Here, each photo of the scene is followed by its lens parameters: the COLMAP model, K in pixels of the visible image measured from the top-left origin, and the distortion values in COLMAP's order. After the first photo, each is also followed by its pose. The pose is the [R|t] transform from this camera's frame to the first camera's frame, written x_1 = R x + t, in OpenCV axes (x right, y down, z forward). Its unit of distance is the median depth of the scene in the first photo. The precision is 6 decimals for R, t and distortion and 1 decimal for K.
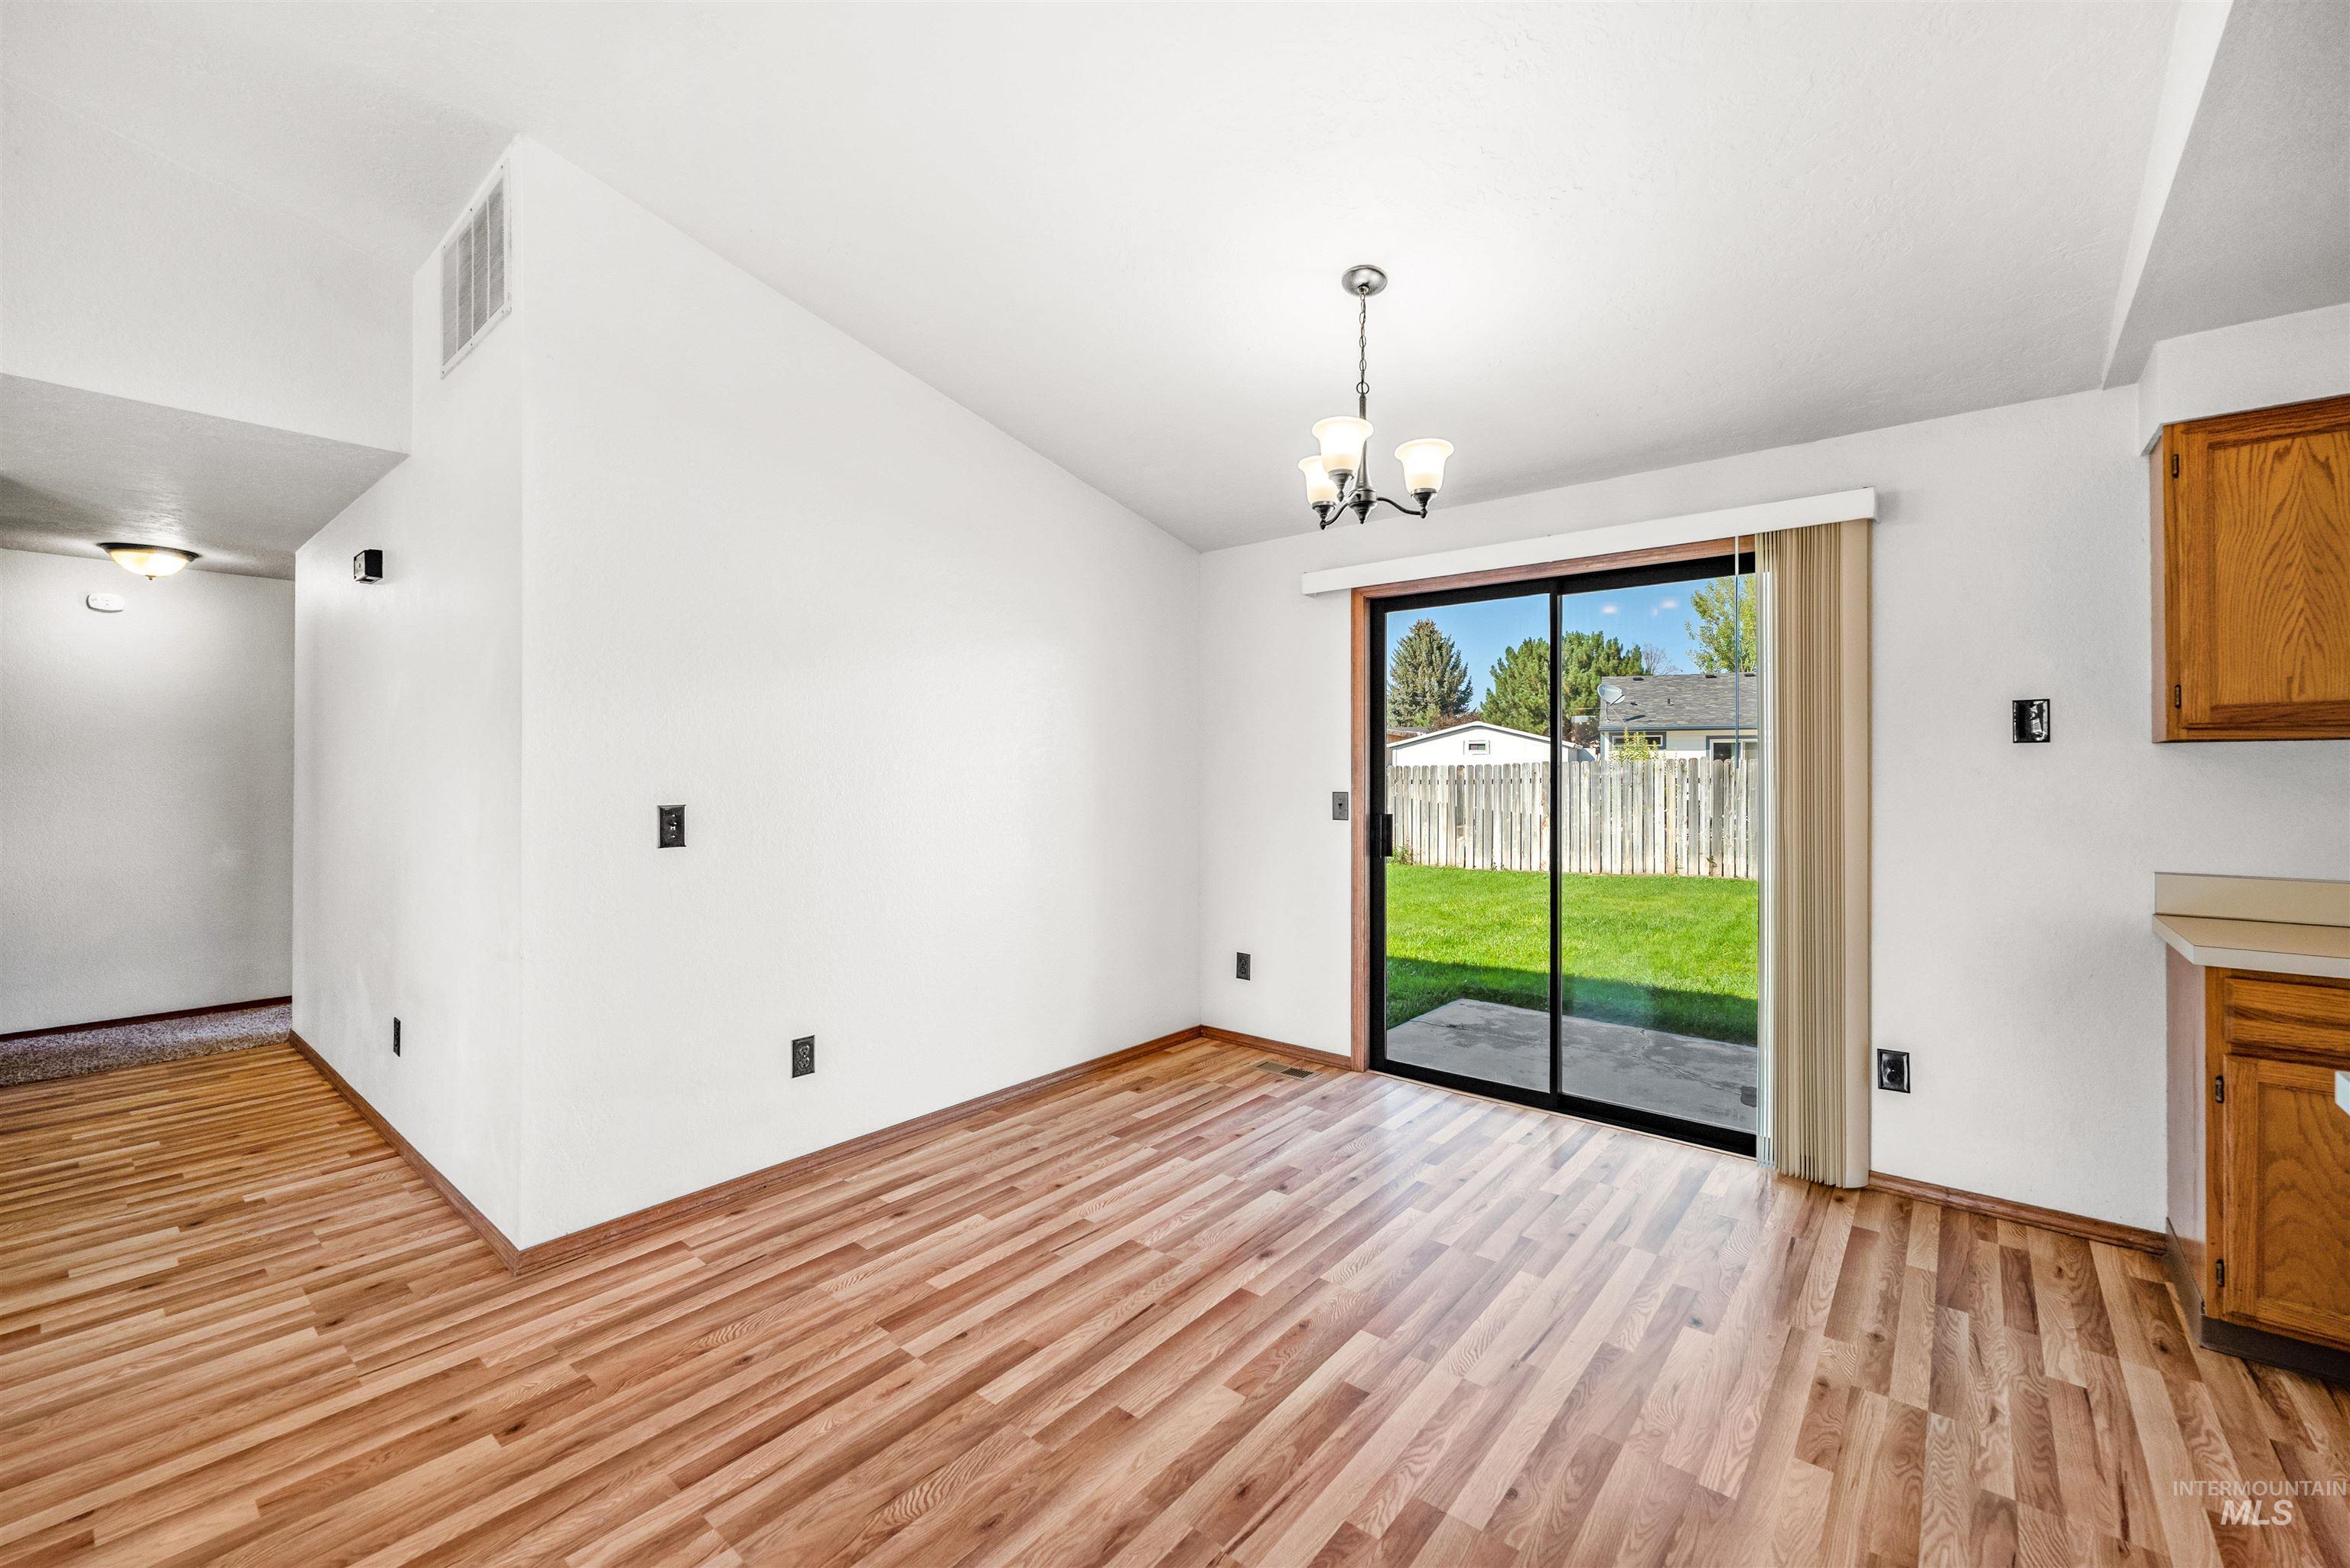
lens RADIAL K [[941.8, 0, 1168.5], [0, 941.8, 771.2], [0, 0, 1]] dist [-0.002357, -0.000236]
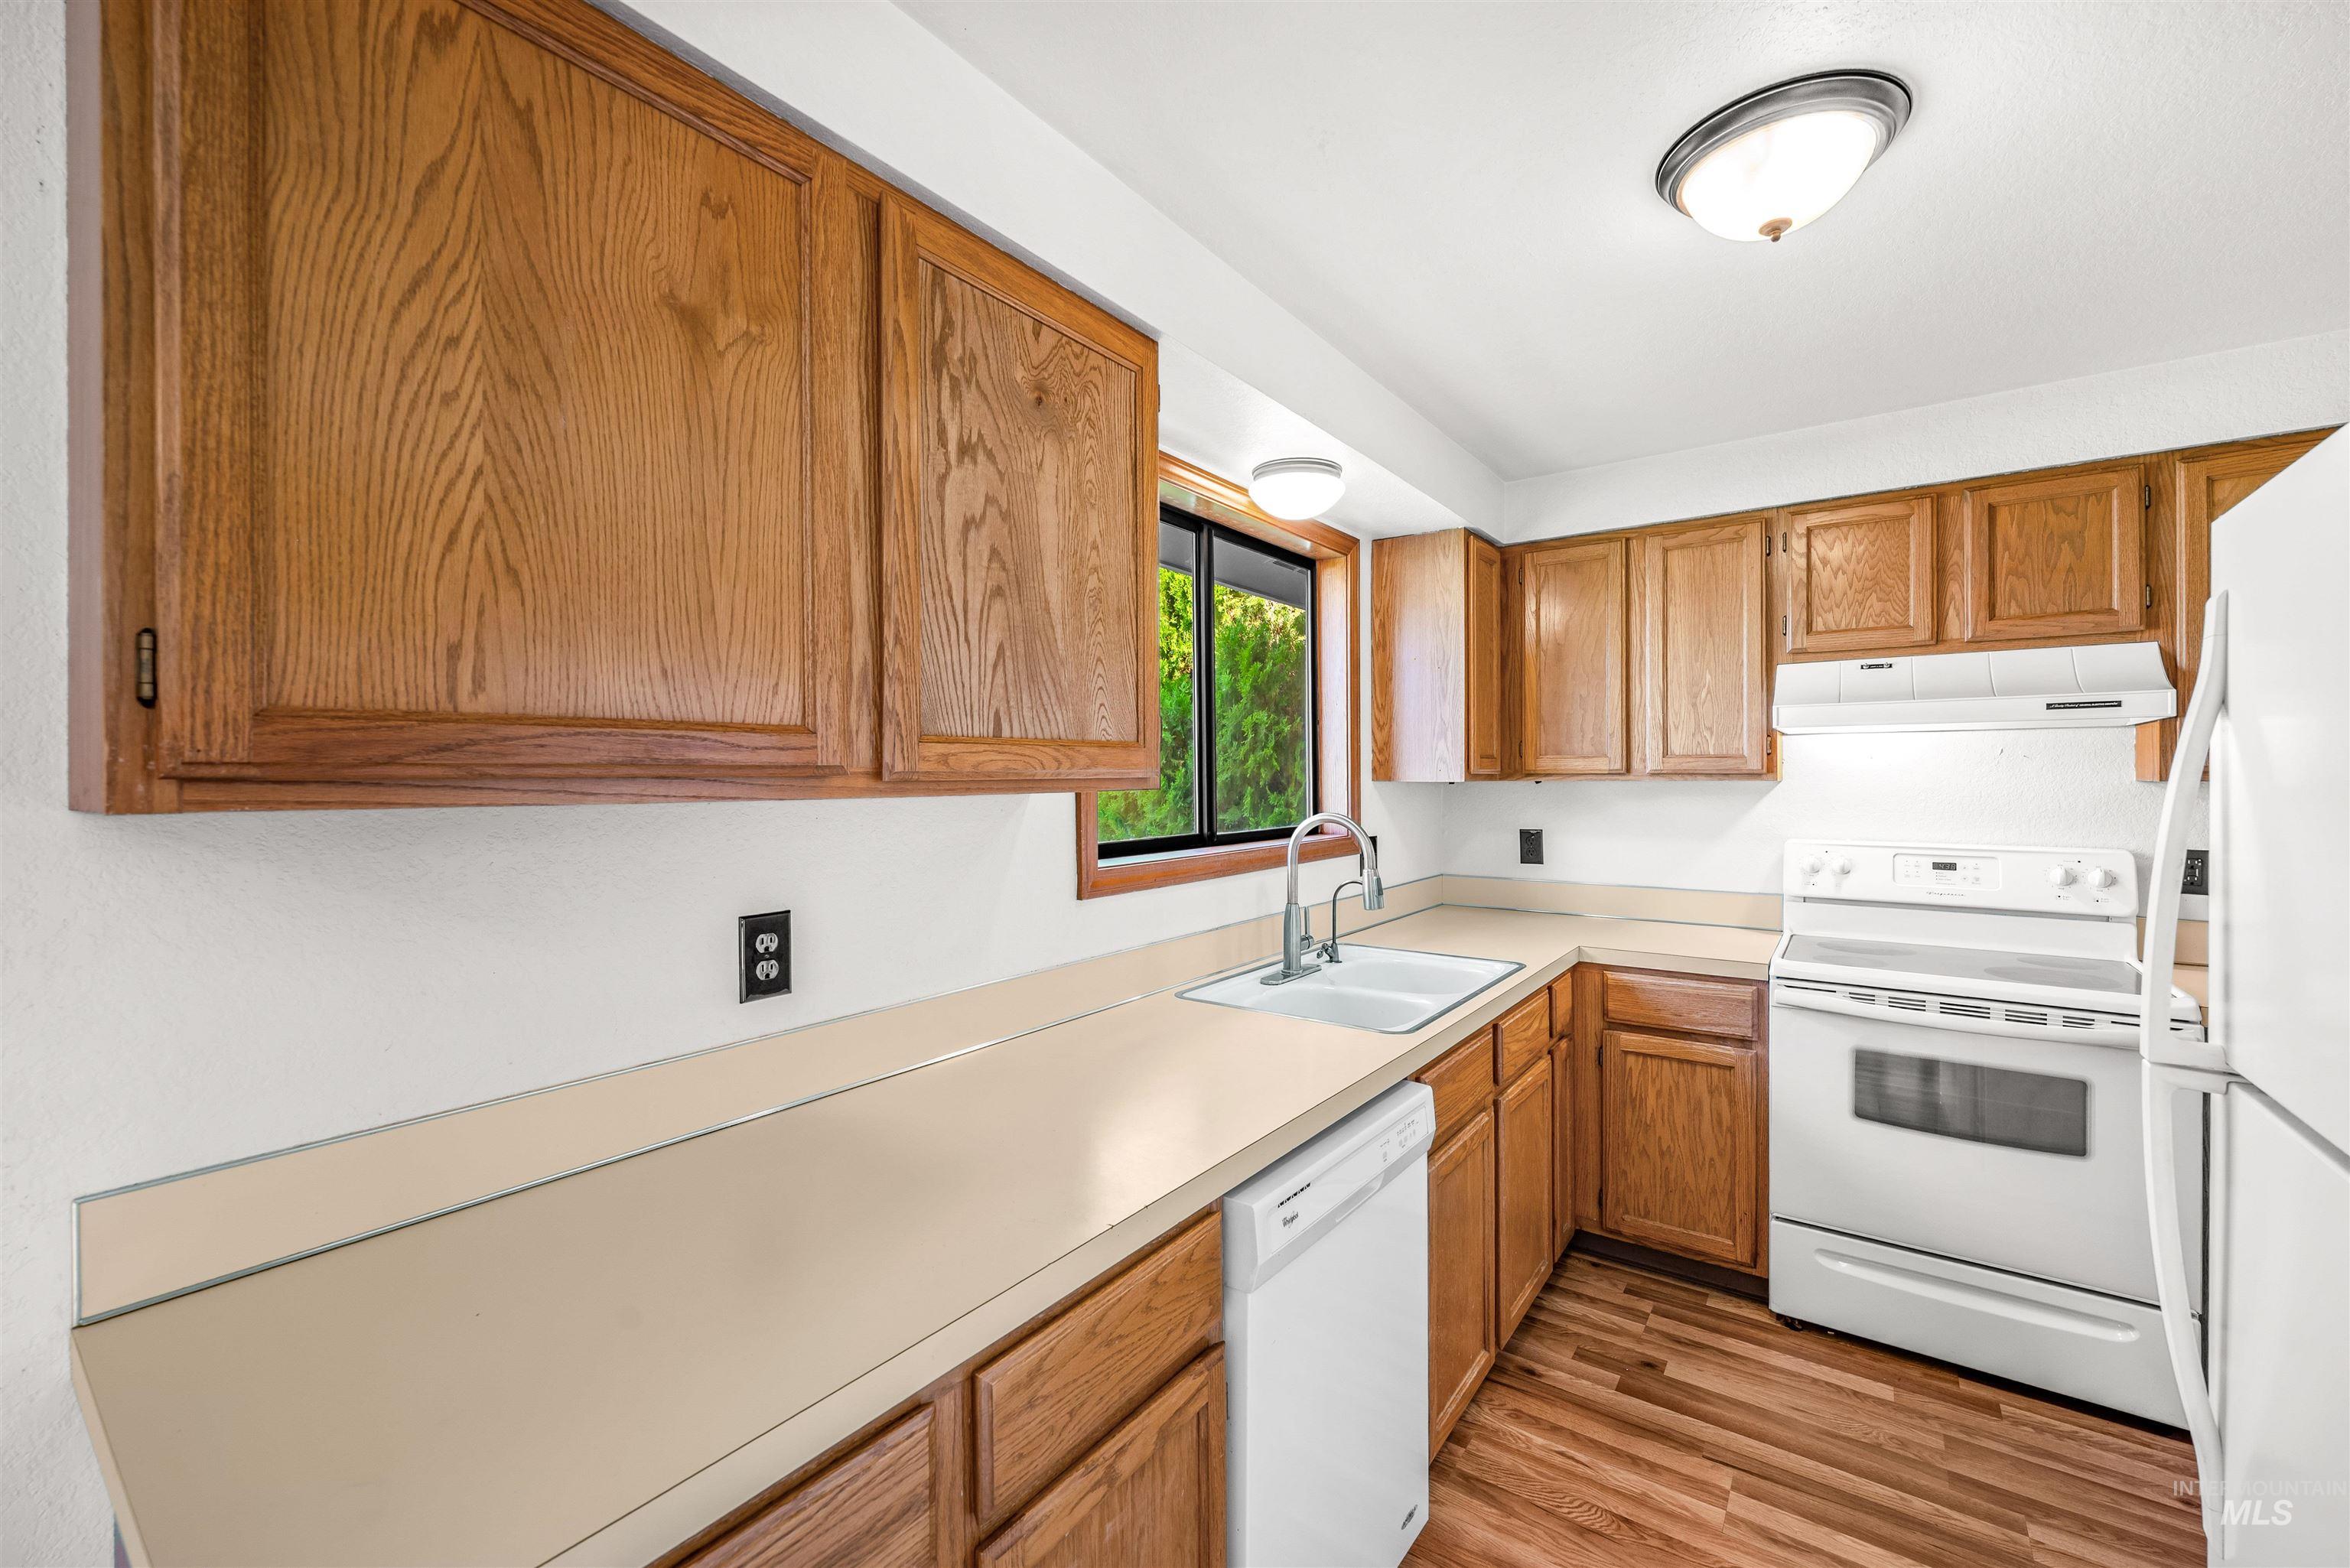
lens RADIAL K [[941.8, 0, 1175.4], [0, 941.8, 775.8], [0, 0, 1]] dist [-0.002357, -0.000236]
pose [[-0.067169, 0.002311, 0.997739, 0.728880], [0.002333, 0.999995, -0.002159, -0.042452], [-0.997739, 0.002182, -0.067174, 0.670013]]
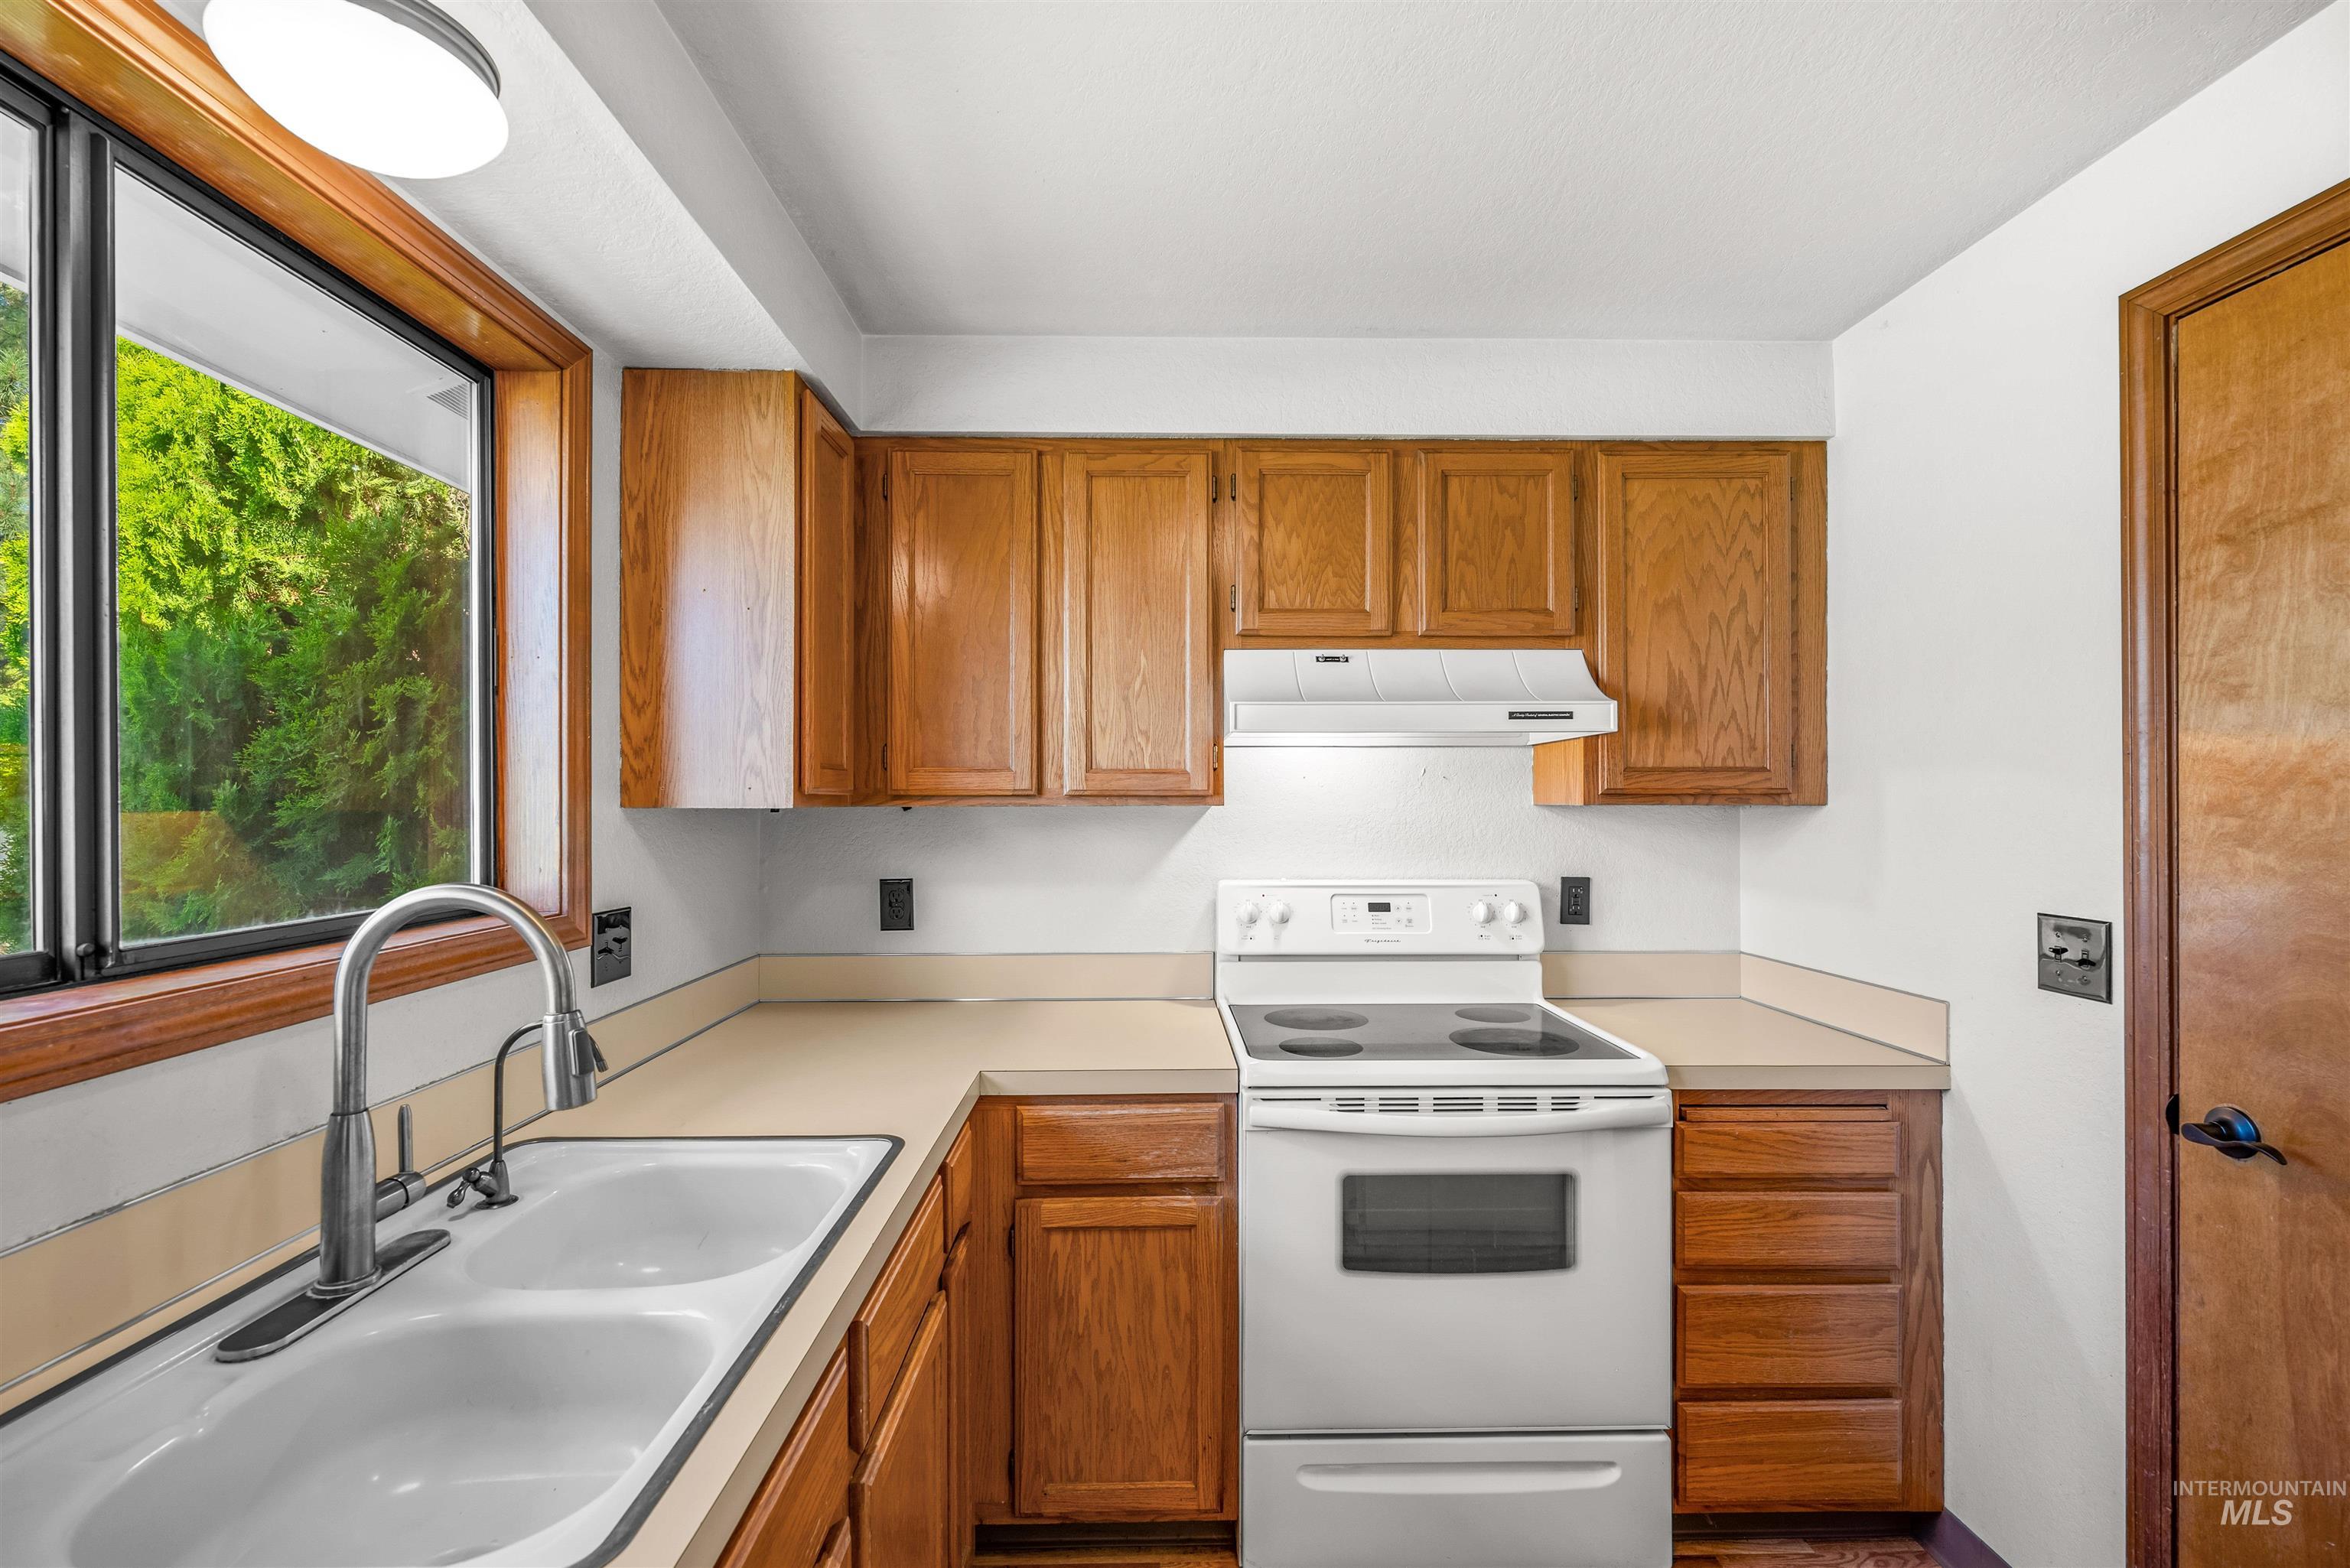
lens RADIAL K [[987.7, 0, 1166.6], [0, 987.7, 796.4], [0, 0, 1]] dist [-0.006830, 0.000680]
pose [[-0.655984, 0.005473, 0.754755, 1.163601], [0.000892, 0.999979, -0.006475, -0.039660], [-0.754774, -0.003575, -0.655975, 0.494802]]
